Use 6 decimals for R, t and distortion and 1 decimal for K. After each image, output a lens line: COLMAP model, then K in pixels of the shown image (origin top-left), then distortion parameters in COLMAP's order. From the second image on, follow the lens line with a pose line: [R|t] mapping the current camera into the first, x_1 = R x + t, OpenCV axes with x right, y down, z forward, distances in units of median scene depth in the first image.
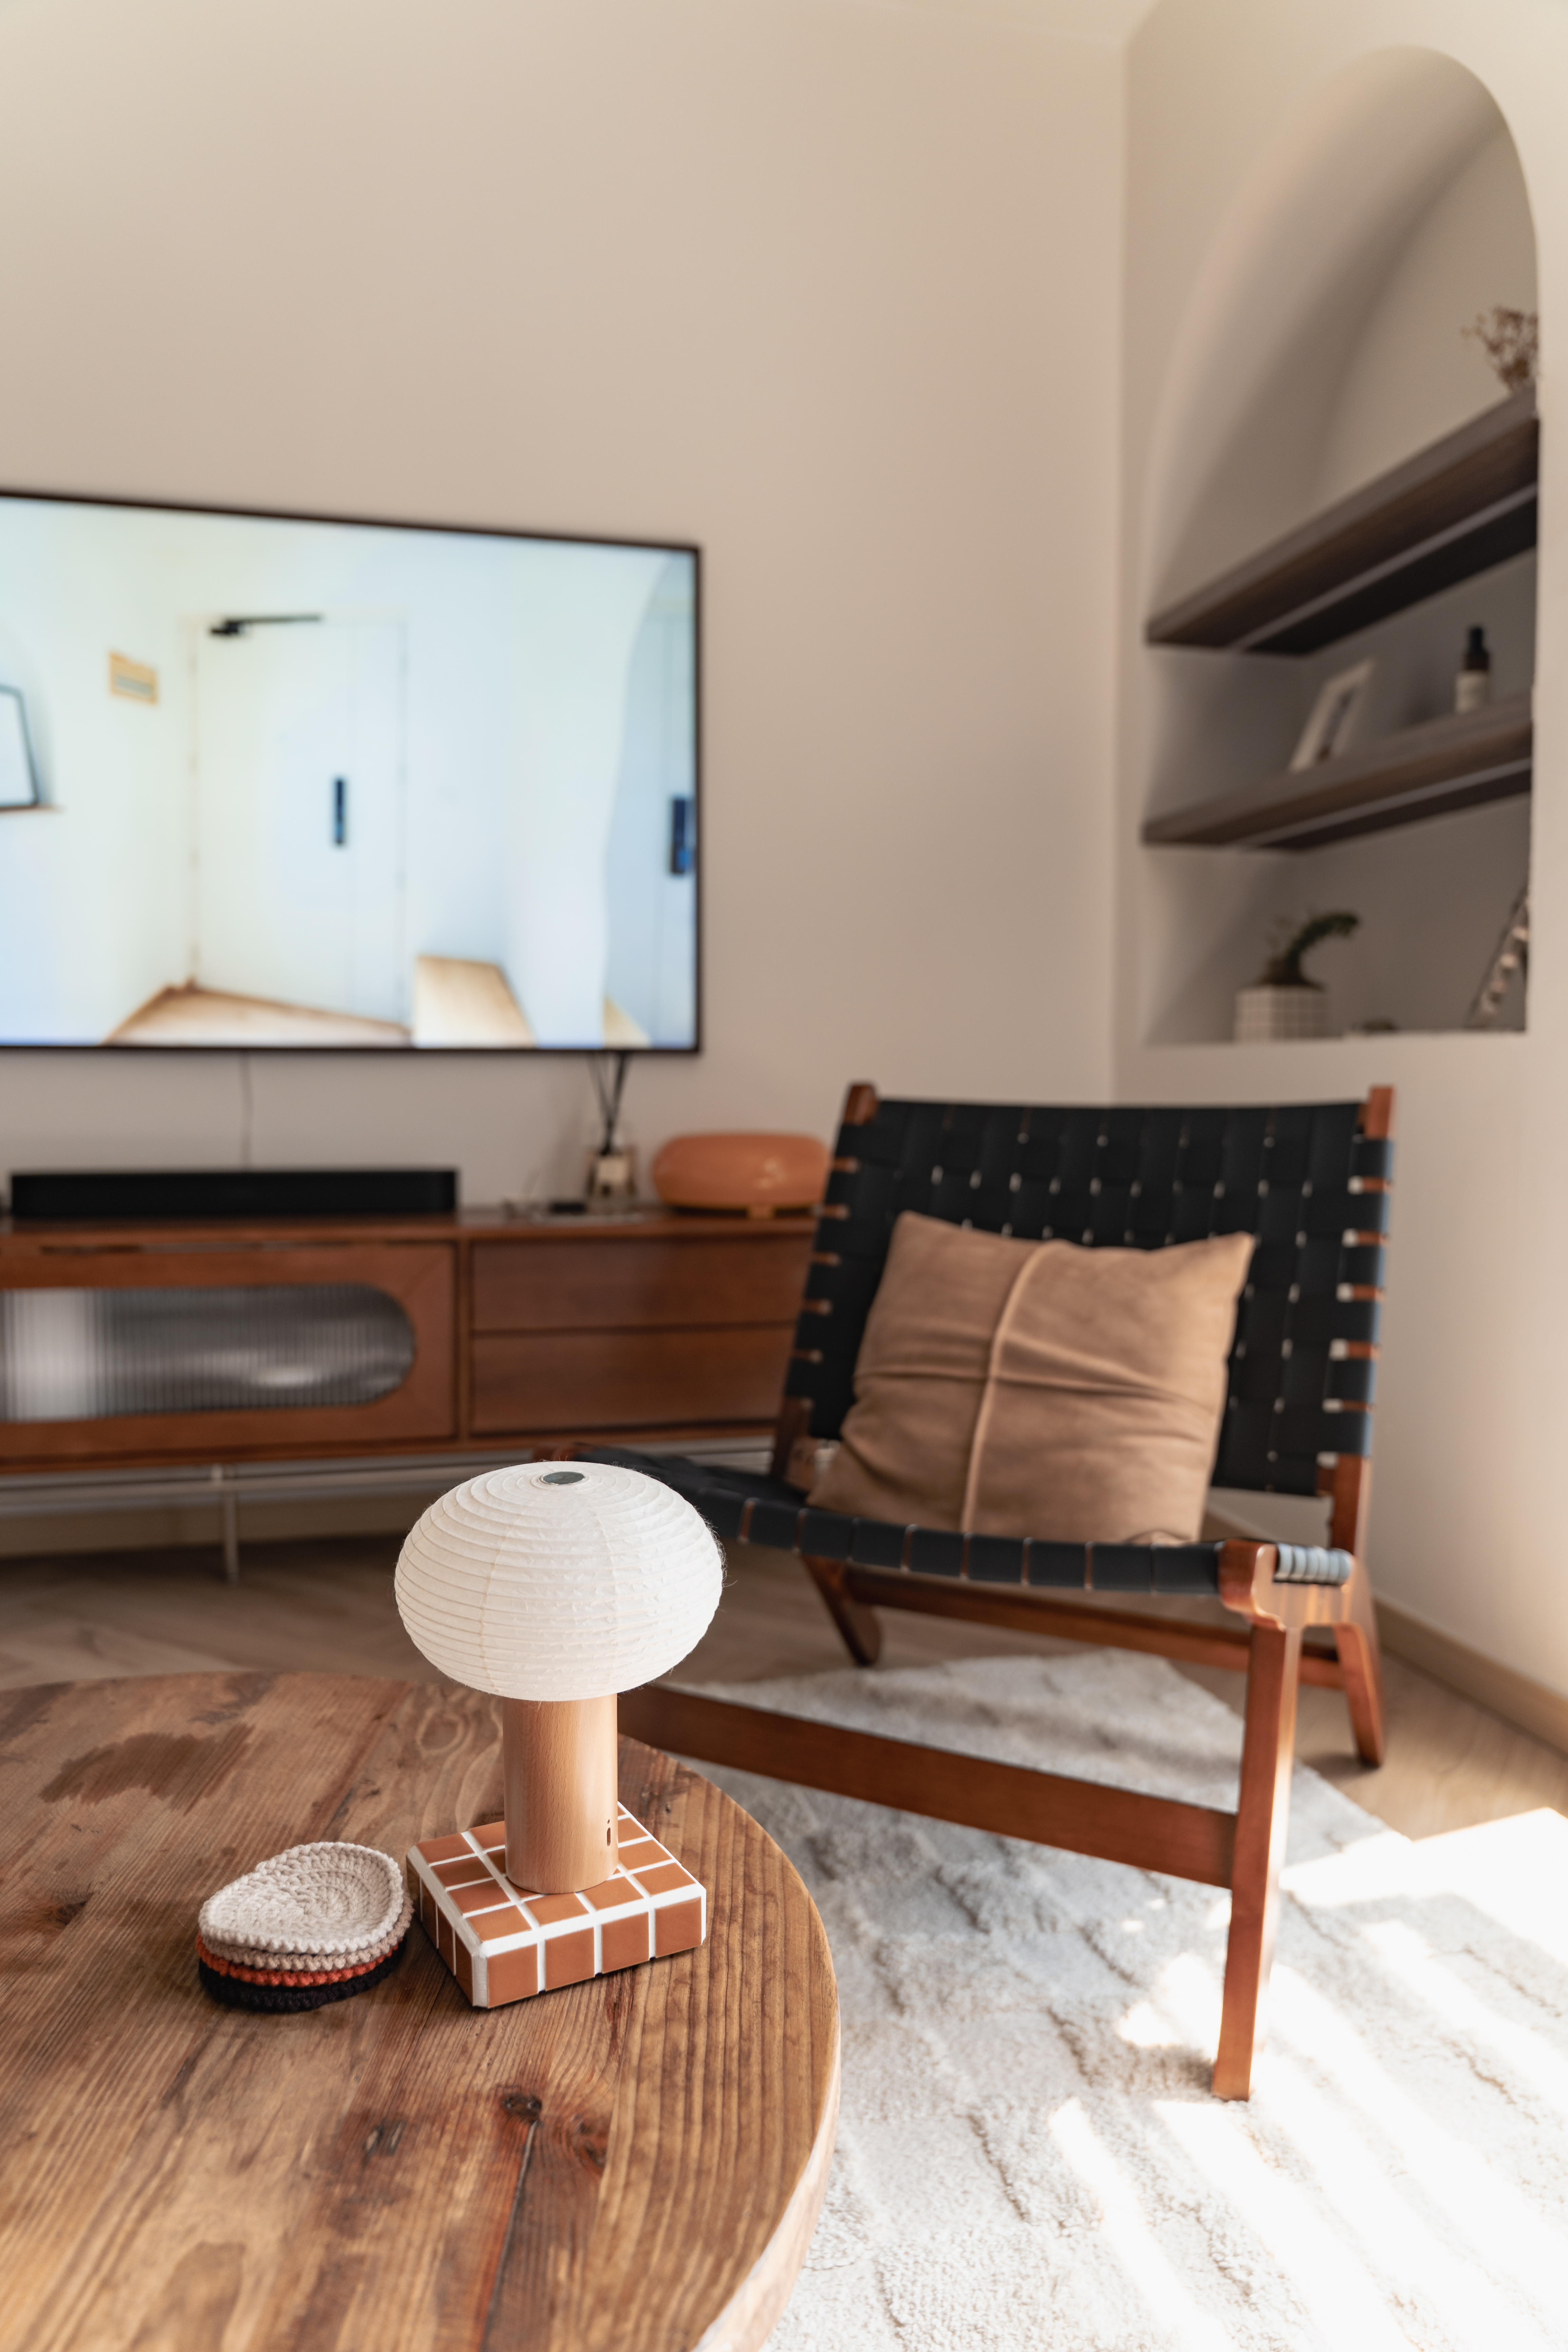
lens RADIAL K [[1535.0, 0, 777.5], [0, 1535.0, 1159.7], [0, 0, 1]] dist [-0.021009, -0.012362]
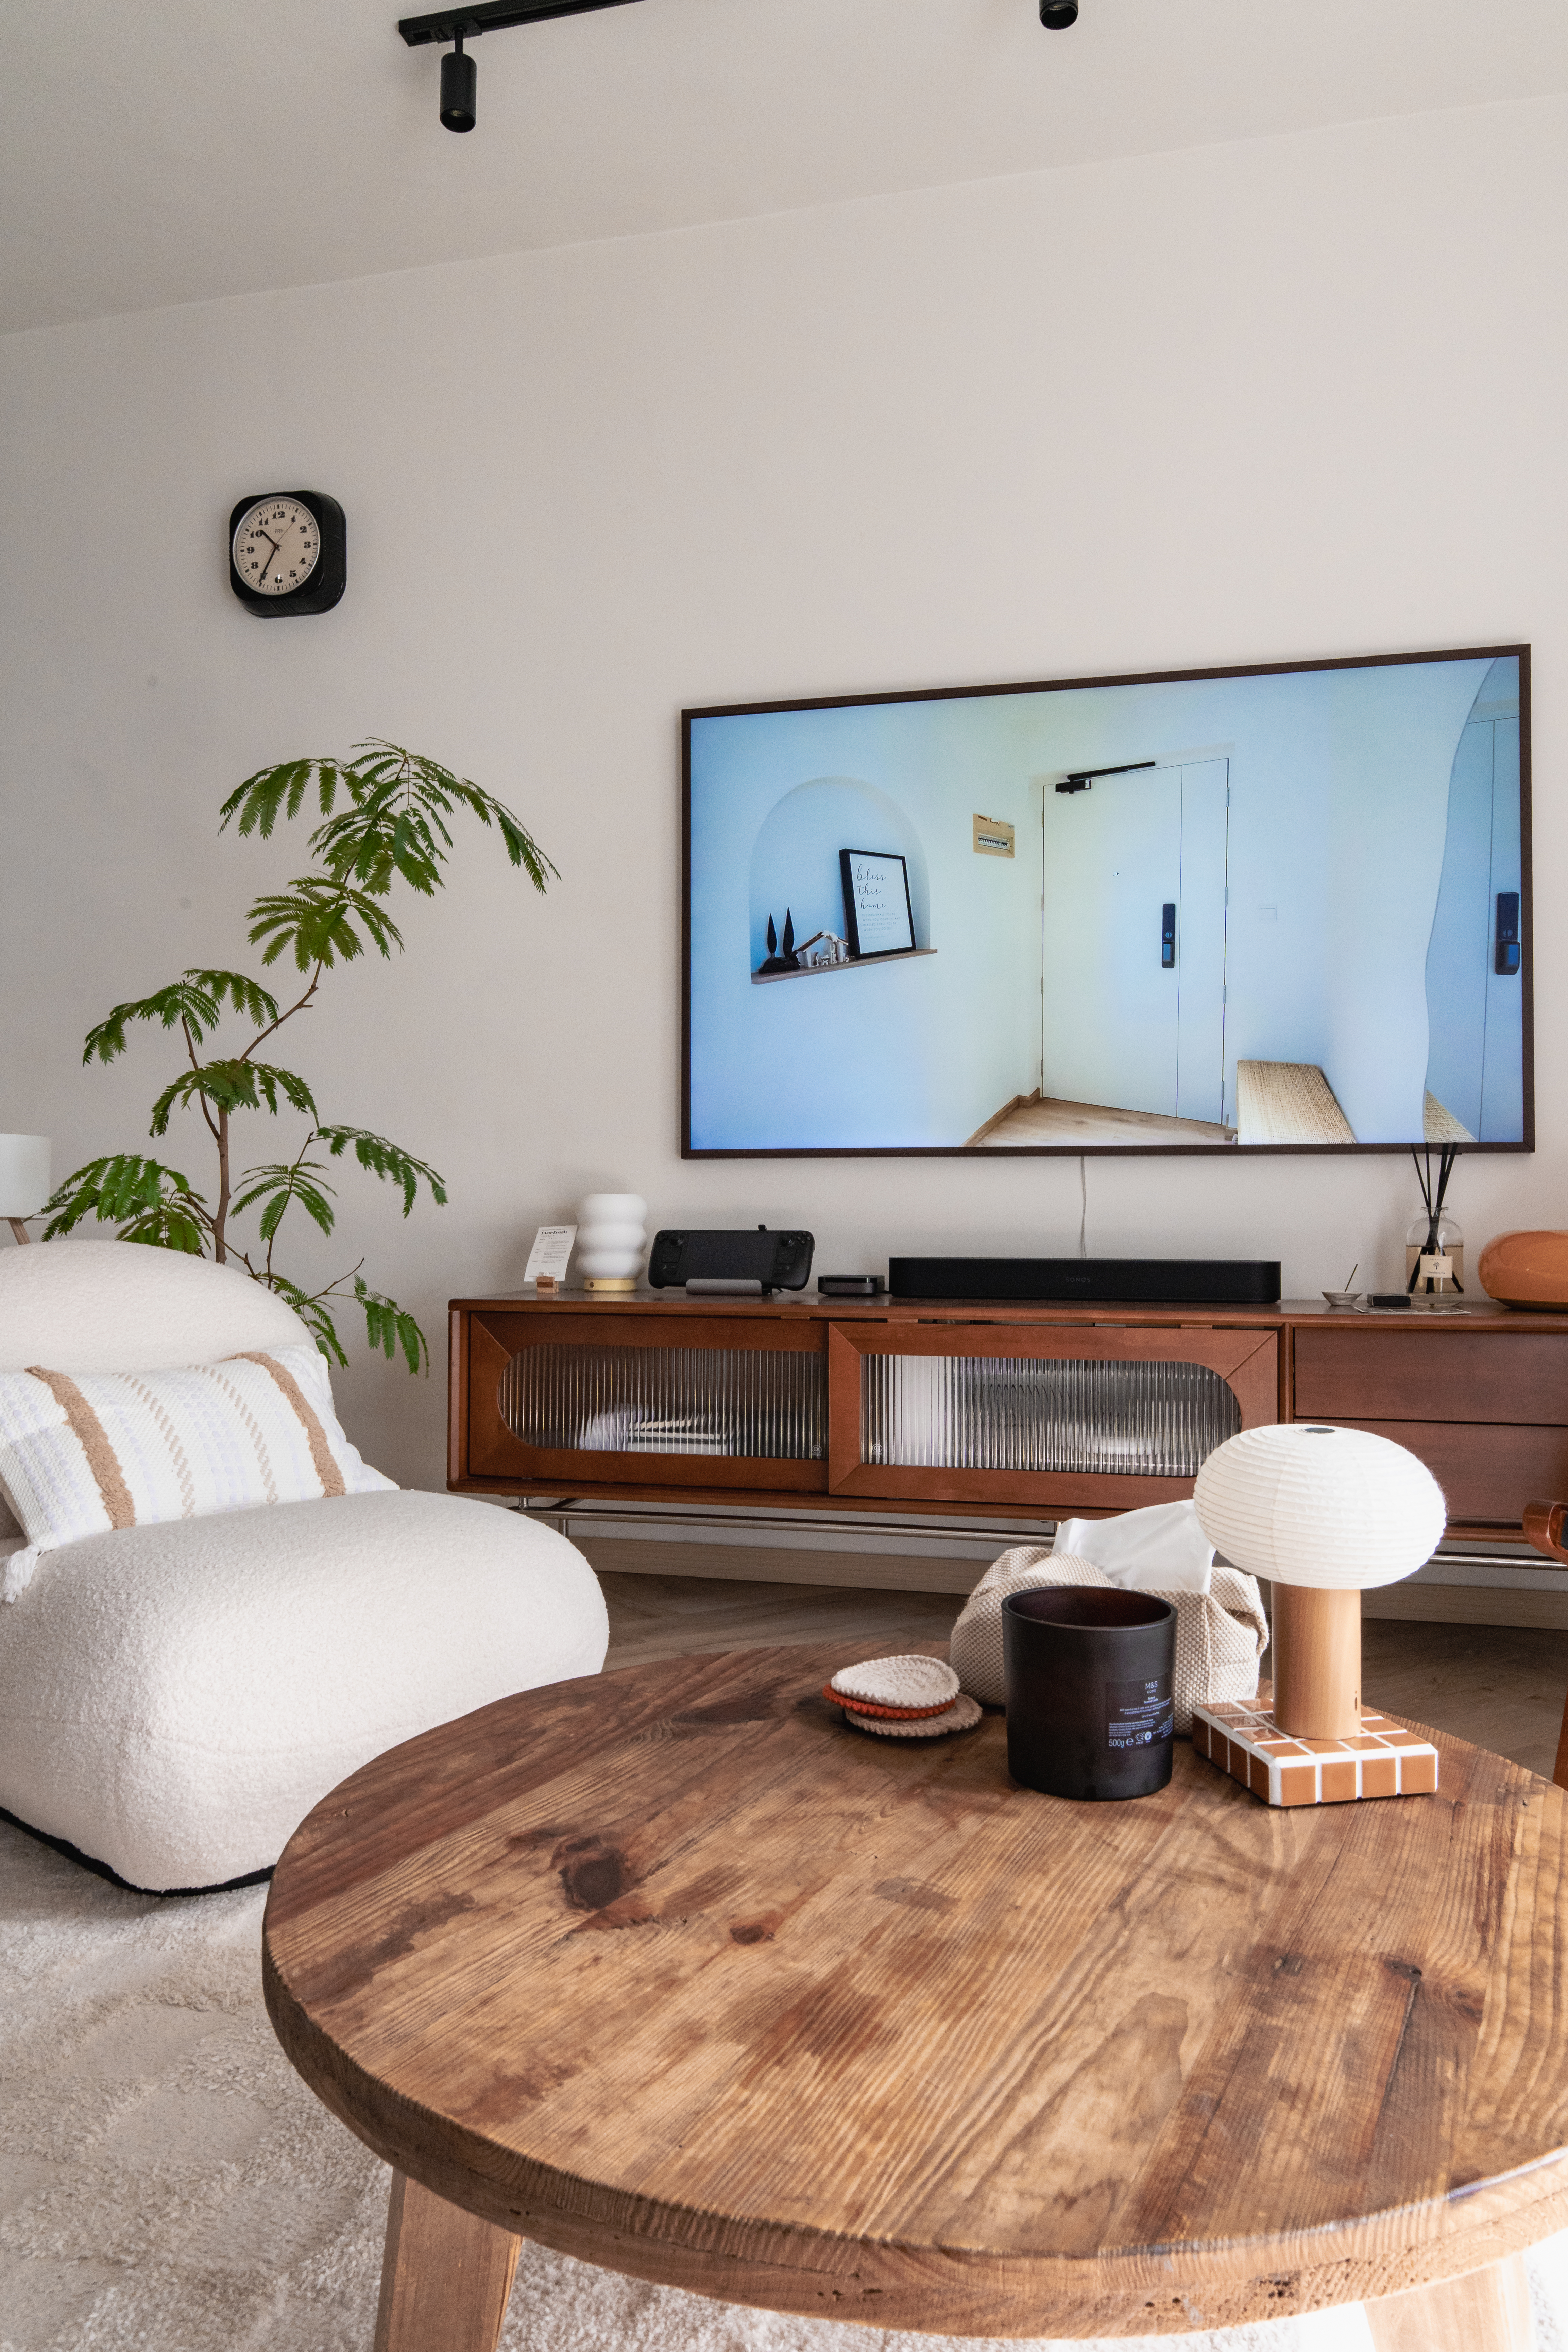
lens RADIAL K [[1535.0, 0, 784.8], [0, 1535.0, 1174.6], [0, 0, 1]] dist [-0.021009, -0.012362]
pose [[0.878626, -0.011927, -0.477362, -0.018714], [-0.021651, 0.997665, -0.064777, 0.085061], [0.477020, 0.067250, 0.876316, -0.327832]]
